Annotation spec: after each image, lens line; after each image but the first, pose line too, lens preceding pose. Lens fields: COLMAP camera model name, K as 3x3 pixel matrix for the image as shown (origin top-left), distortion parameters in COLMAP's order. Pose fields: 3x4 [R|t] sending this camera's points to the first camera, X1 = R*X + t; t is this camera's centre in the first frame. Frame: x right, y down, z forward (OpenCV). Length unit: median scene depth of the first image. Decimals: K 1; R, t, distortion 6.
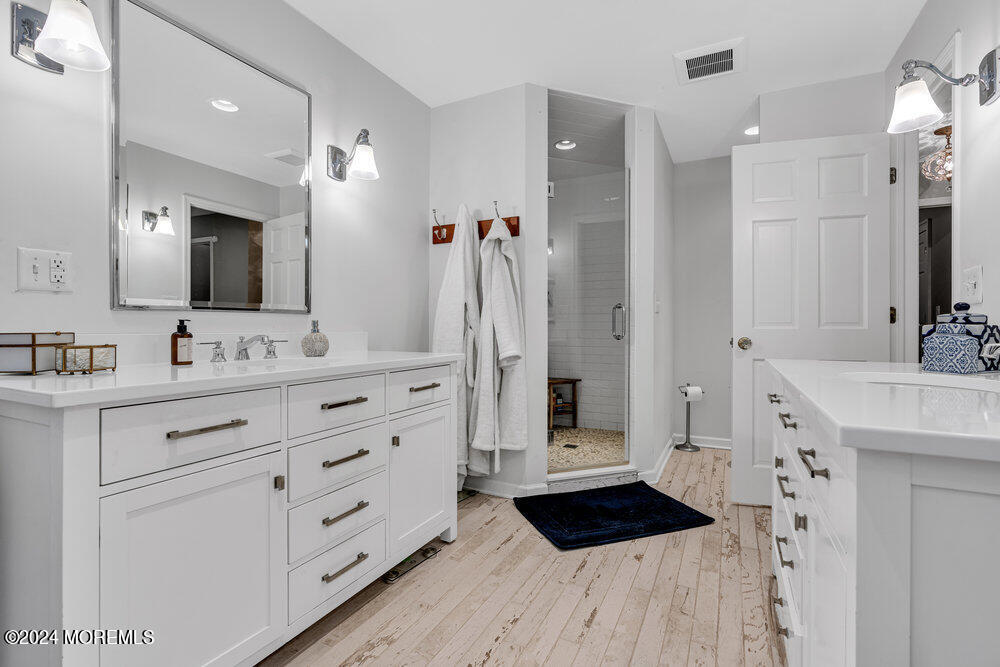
lens RADIAL K [[451.9, 0, 498.1], [0, 451.9, 328.6], [0, 0, 1]] dist [-0.010621, 0.000237]
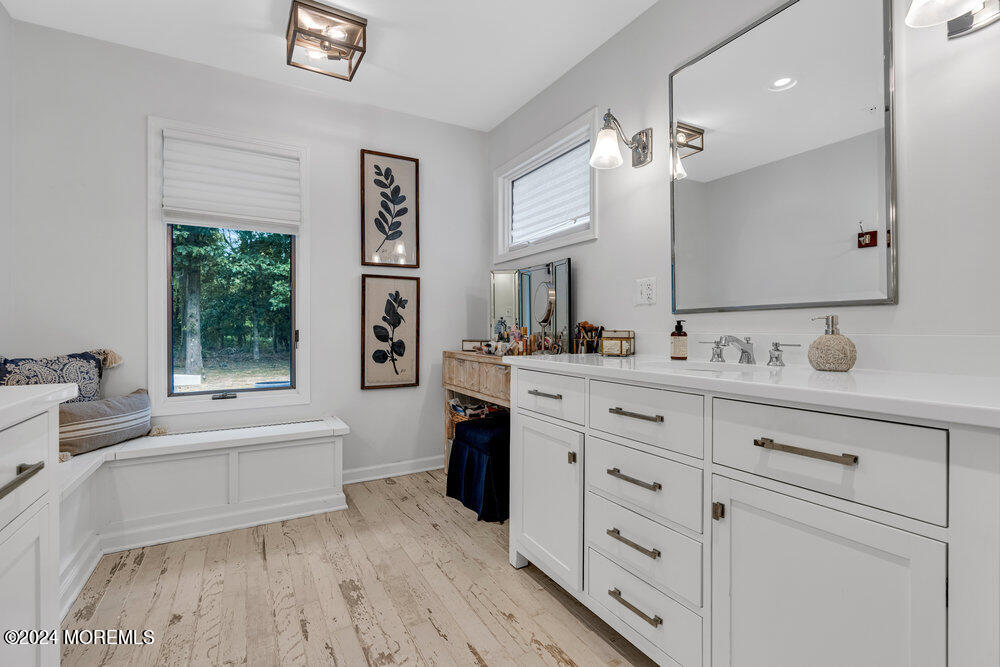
lens RADIAL K [[451.9, 0, 498.1], [0, 451.9, 328.6], [0, 0, 1]] dist [-0.010621, 0.000237]
pose [[-0.554302, -0.001591, -0.832314, 0.495246], [-0.001759, 0.999998, -0.000741, 0.002469], [0.832313, 0.001054, -0.554304, 1.200911]]
